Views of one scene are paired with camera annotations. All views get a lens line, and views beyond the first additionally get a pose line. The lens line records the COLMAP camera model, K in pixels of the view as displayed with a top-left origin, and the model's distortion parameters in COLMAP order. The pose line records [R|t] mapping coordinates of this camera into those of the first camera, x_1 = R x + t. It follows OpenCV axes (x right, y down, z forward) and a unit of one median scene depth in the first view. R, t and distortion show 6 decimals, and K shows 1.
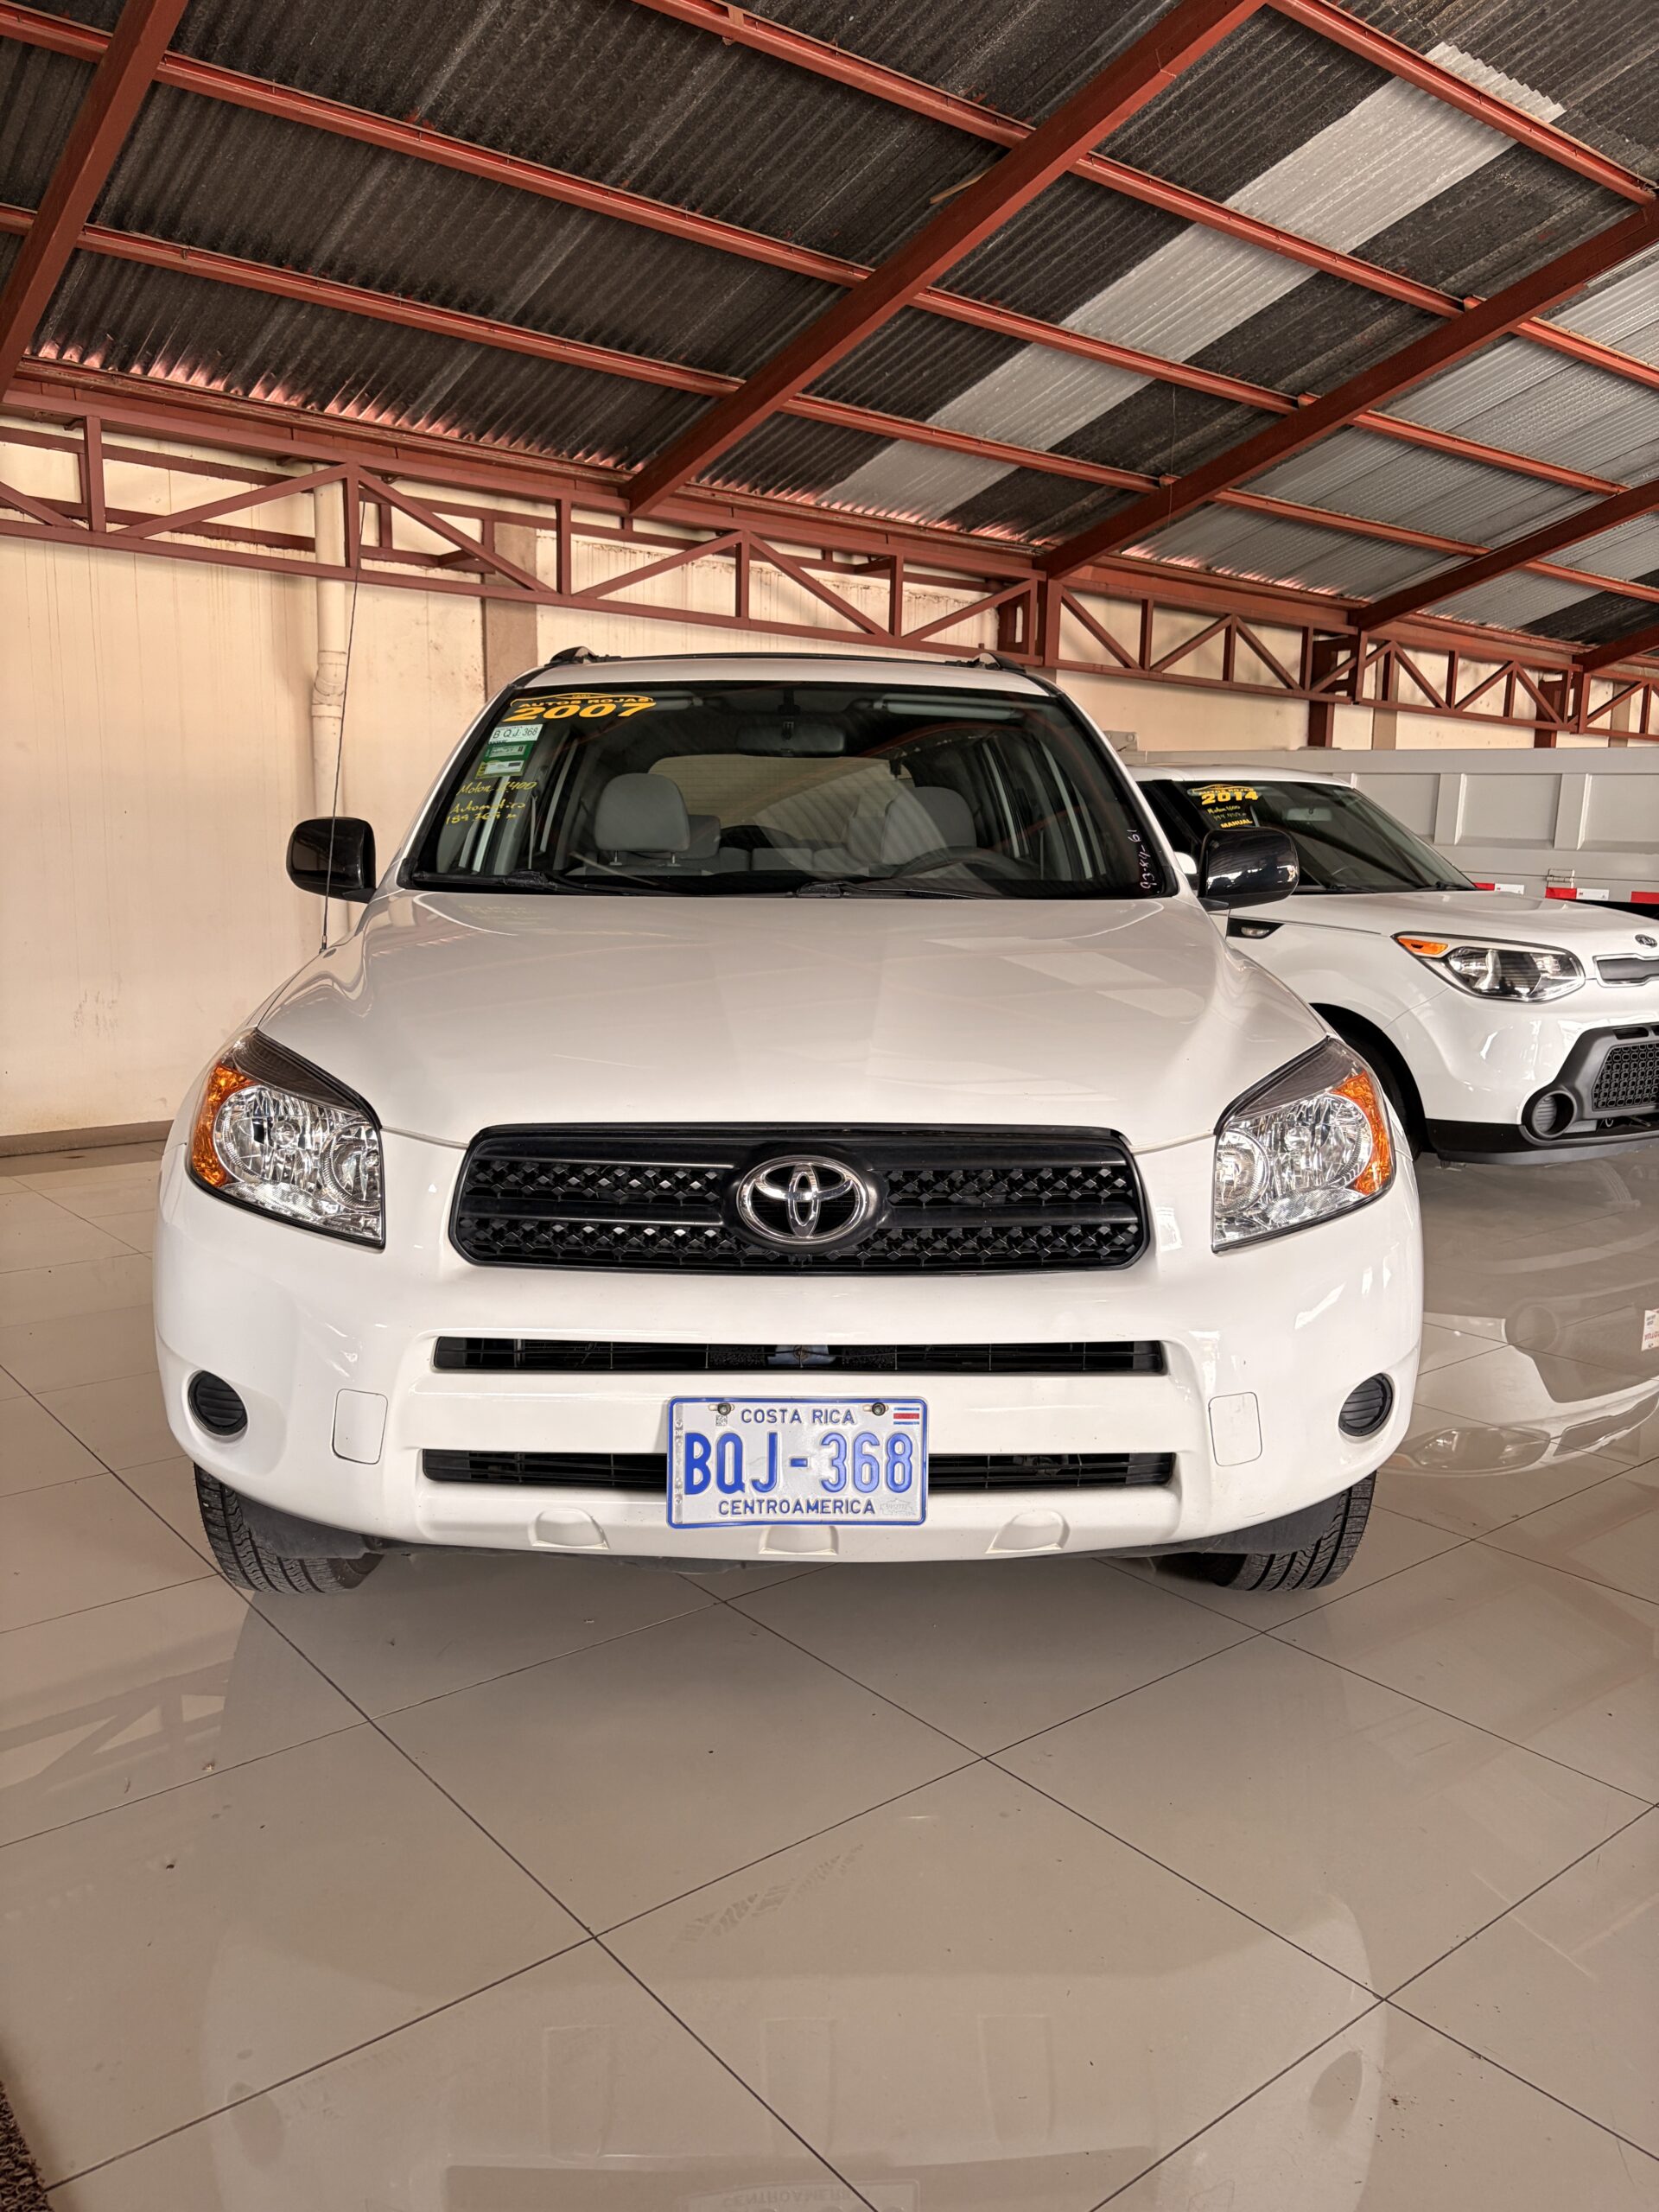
lens RADIAL K [[1688.9, 0, 818.6], [0, 1688.9, 1145.5], [0, 0, 1]] dist [0.029896, -0.031614]
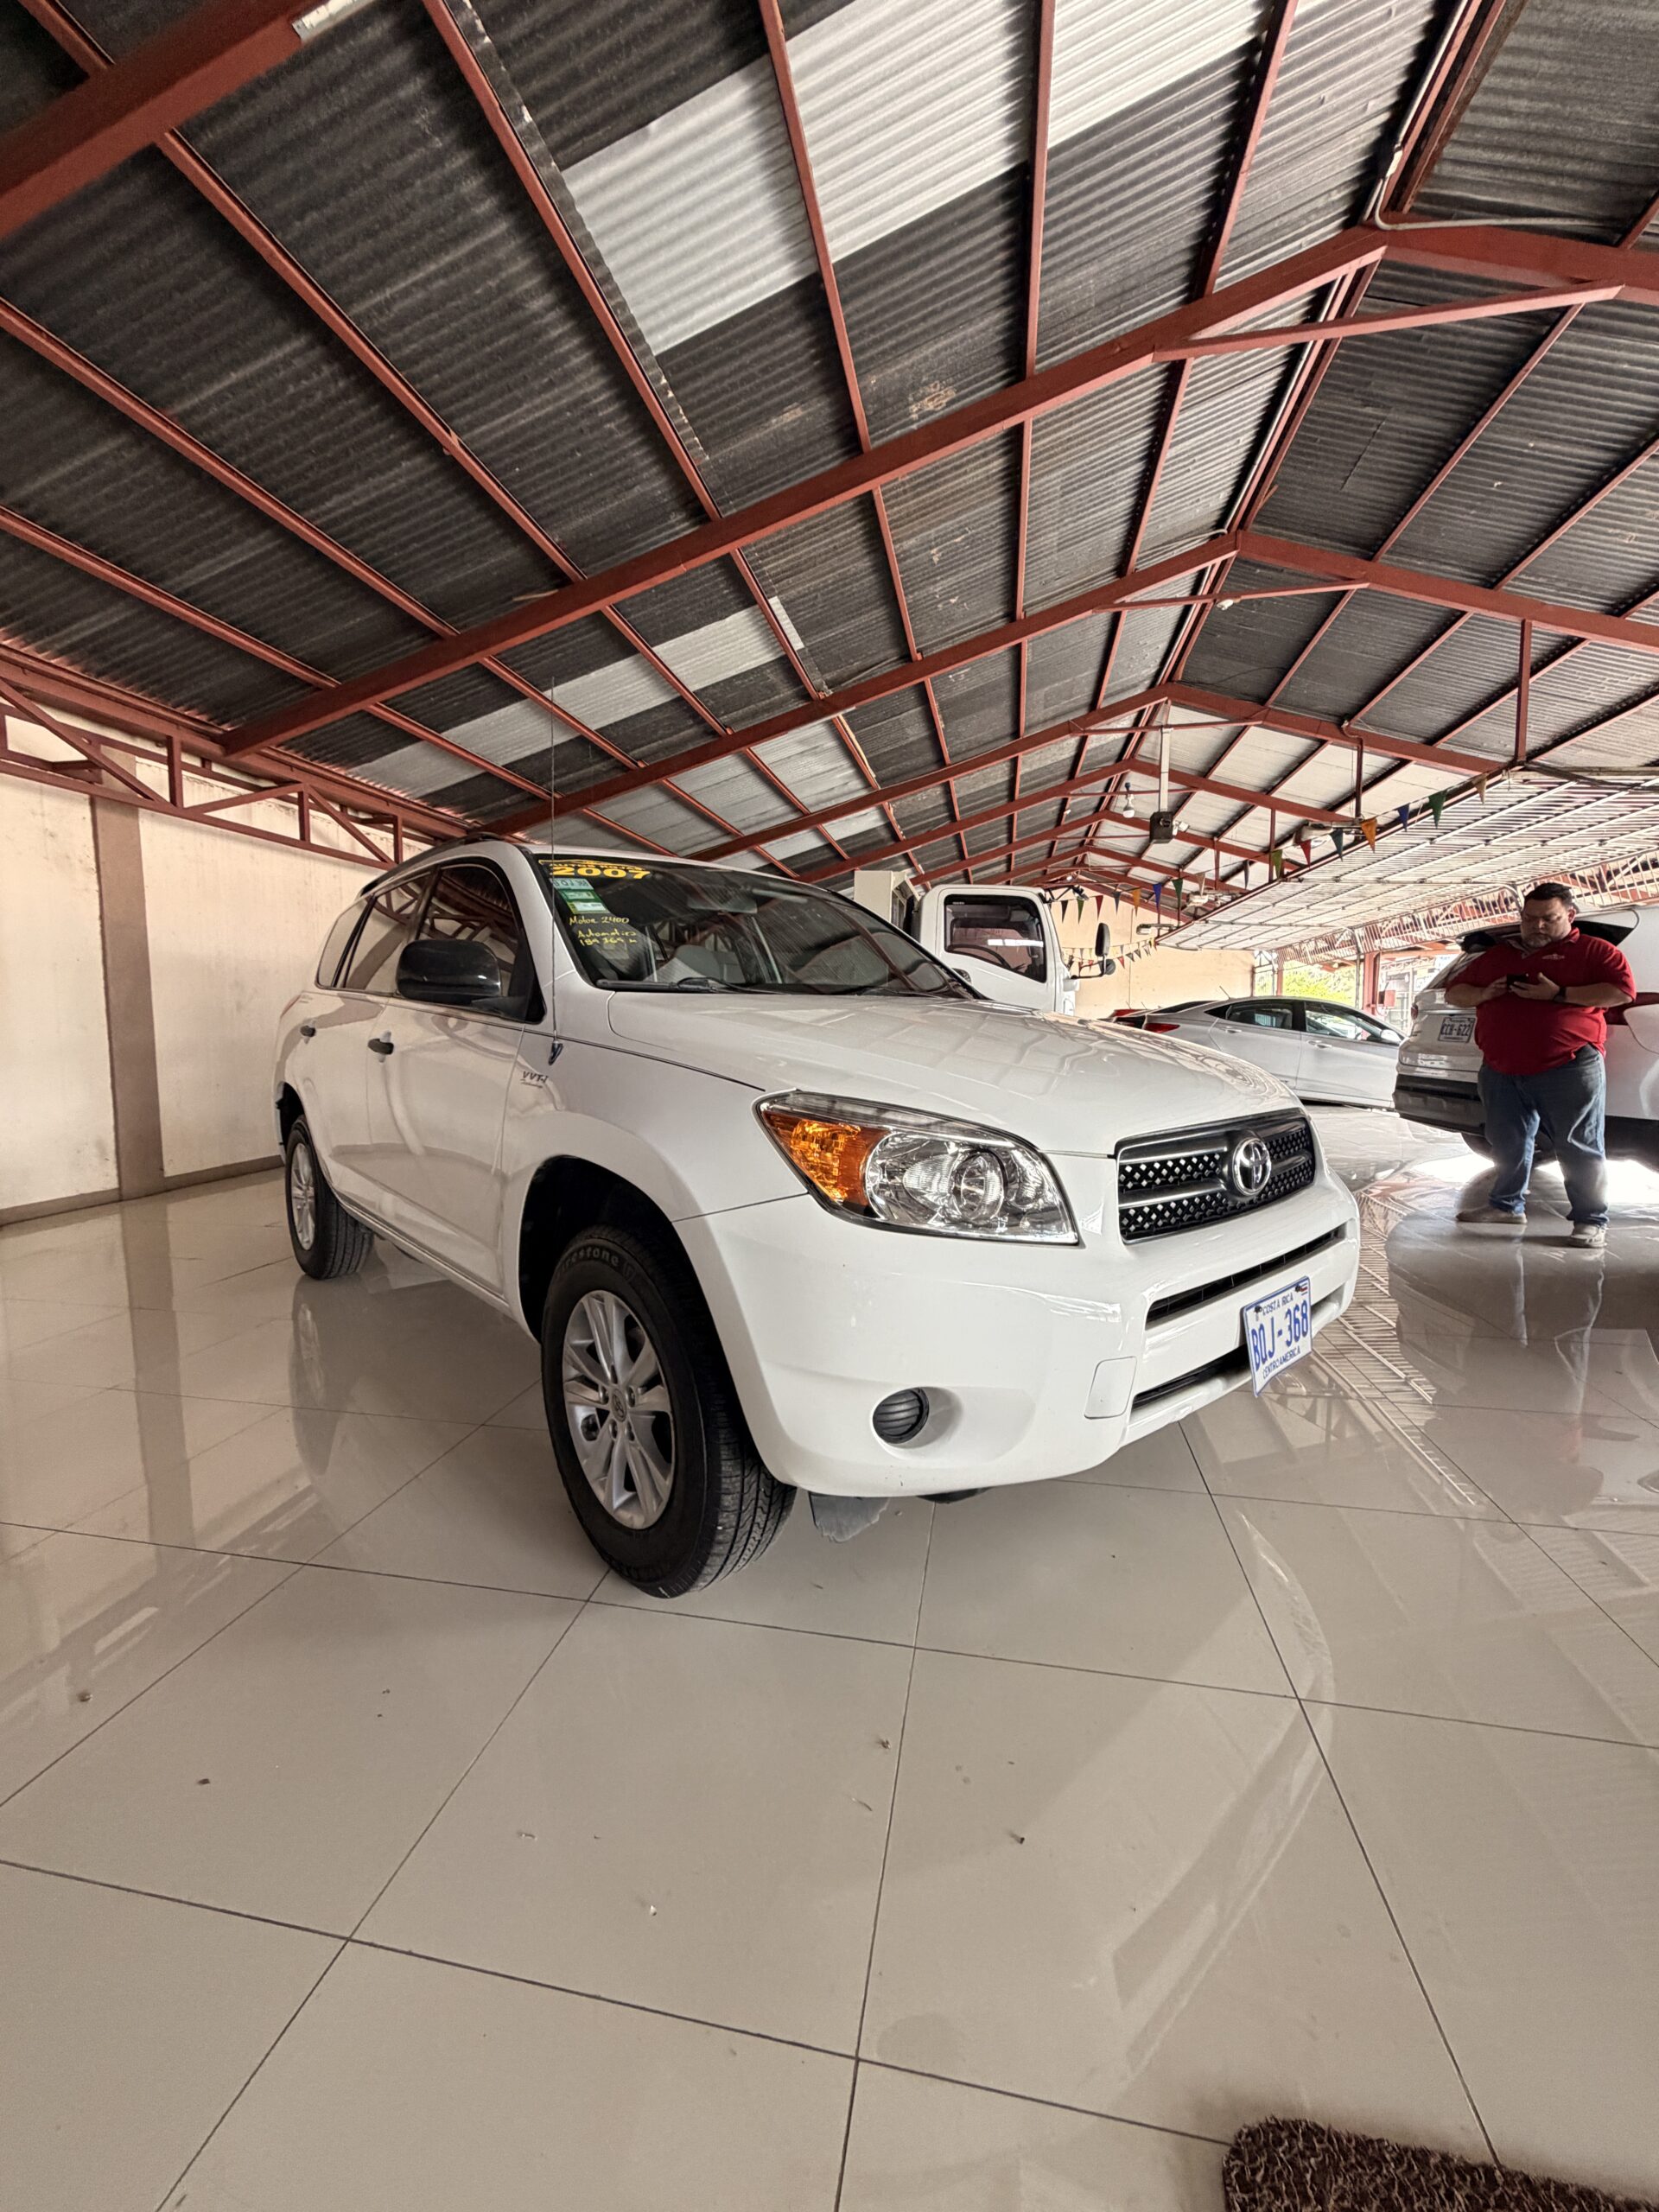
lens RADIAL K [[884.0, 0, 831.2], [0, 884.0, 1106.4], [0, 0, 1]] dist [0.000090, -0.000323]
pose [[0.762810, -0.072580, 0.642537, -0.267432], [0.117434, 0.992706, -0.027281, -0.015086], [-0.635870, 0.096266, 0.765769, 0.196958]]
